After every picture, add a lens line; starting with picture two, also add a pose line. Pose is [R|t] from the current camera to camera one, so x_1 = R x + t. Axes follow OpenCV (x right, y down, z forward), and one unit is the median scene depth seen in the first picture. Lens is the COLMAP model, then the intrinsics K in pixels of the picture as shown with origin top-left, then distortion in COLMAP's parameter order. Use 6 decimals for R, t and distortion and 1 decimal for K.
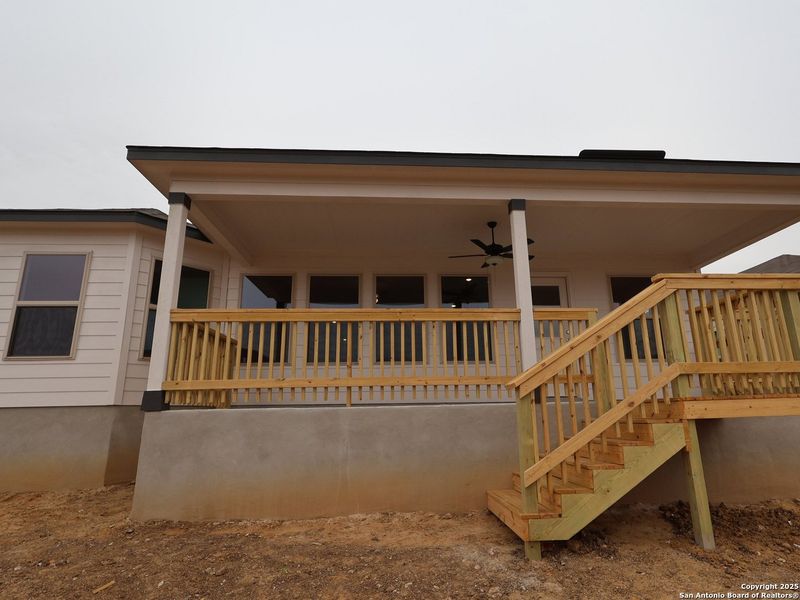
lens RADIAL K [[426.6, 0, 415.5], [0, 426.6, 313.1], [0, 0, 1]] dist [0.000330, -0.000030]
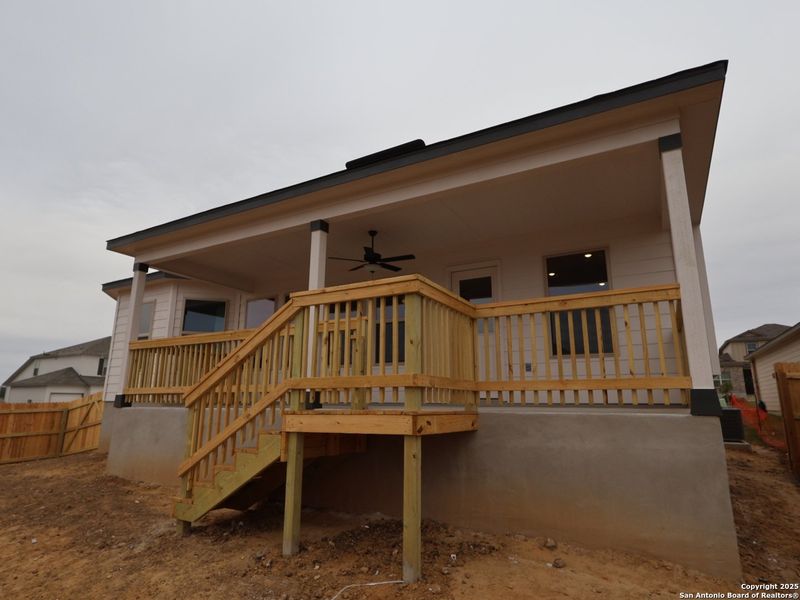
lens RADIAL K [[464.4, 0, 398.1], [0, 464.4, 303.5], [0, 0, 1]] dist [0.001940, 0.000676]
pose [[0.828046, -0.094967, -0.552559, 1.035297], [0.100191, 0.994750, -0.020822, -0.011800], [0.551635, -0.038120, 0.833214, 0.126337]]
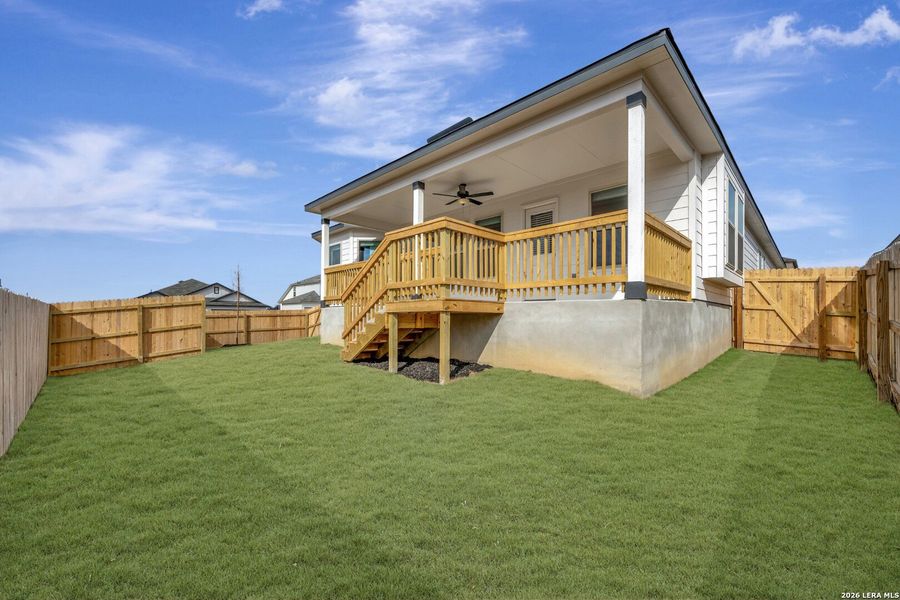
lens RADIAL K [[362.1, 0, 448.7], [0, 362.1, 322.6], [0, 0, 1]] dist [0.000722, 0.000209]
pose [[0.652834, 0.036225, -0.756635, 1.381790], [0.146922, 0.973833, 0.173390, 0.035341], [0.743117, -0.224361, 0.630428, 0.104512]]
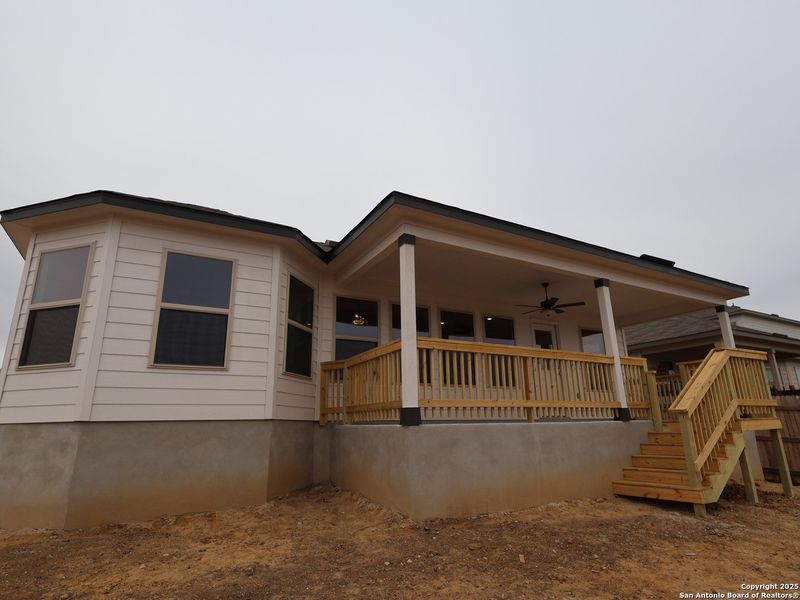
lens RADIAL K [[439.9, 0, 396.3], [0, 439.9, 306.6], [0, 0, 1]] dist [-0.005438, 0.005313]
pose [[0.907493, 0.115147, 0.403978, -0.991217], [-0.094610, 0.993014, -0.070511, -0.000690], [-0.409275, 0.025768, 0.912047, -0.065087]]
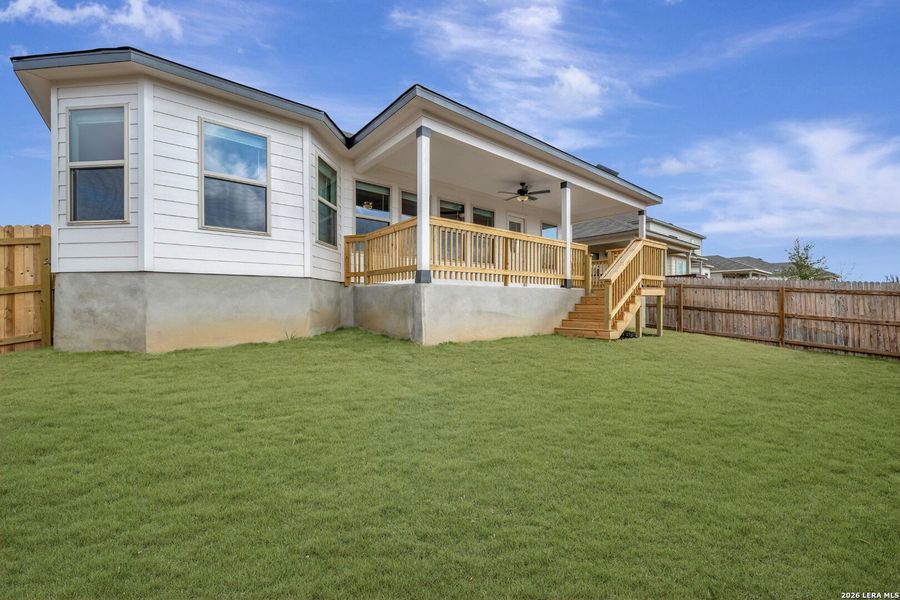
lens RADIAL K [[358.8, 0, 447.0], [0, 358.8, 304.9], [0, 0, 1]] dist [-0.002865, 0.000432]
pose [[0.819370, 0.013888, 0.573097, -1.091986], [-0.144995, 0.972222, 0.183743, 0.048784], [-0.554625, -0.233650, 0.798623, -0.081969]]
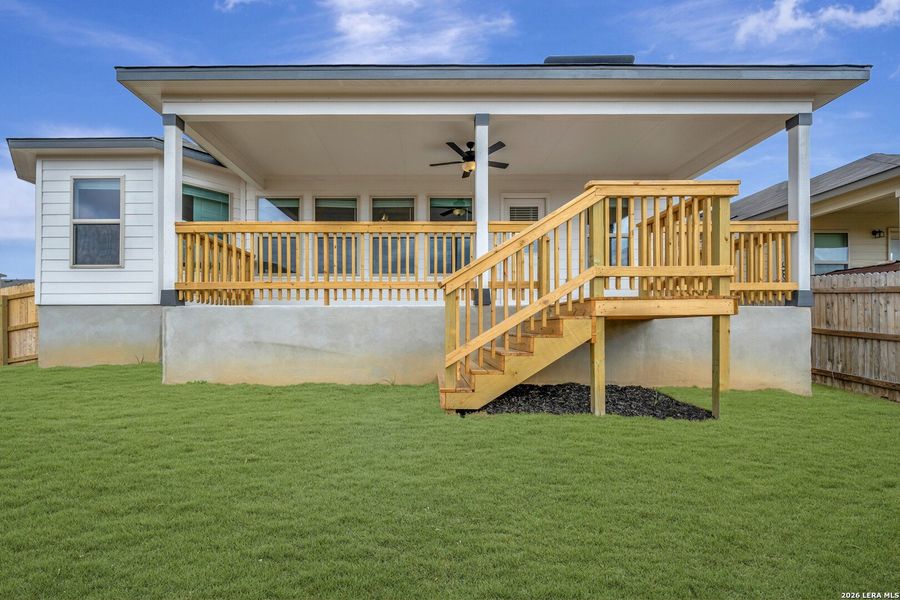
lens RADIAL K [[362.1, 0, 423.1], [0, 362.1, 322.5], [0, 0, 1]] dist [0.000722, 0.000209]
pose [[0.996508, 0.019801, -0.081111, 0.173482], [-0.001847, 0.976462, 0.215683, 0.040795], [0.083473, -0.214780, 0.973089, 0.019636]]
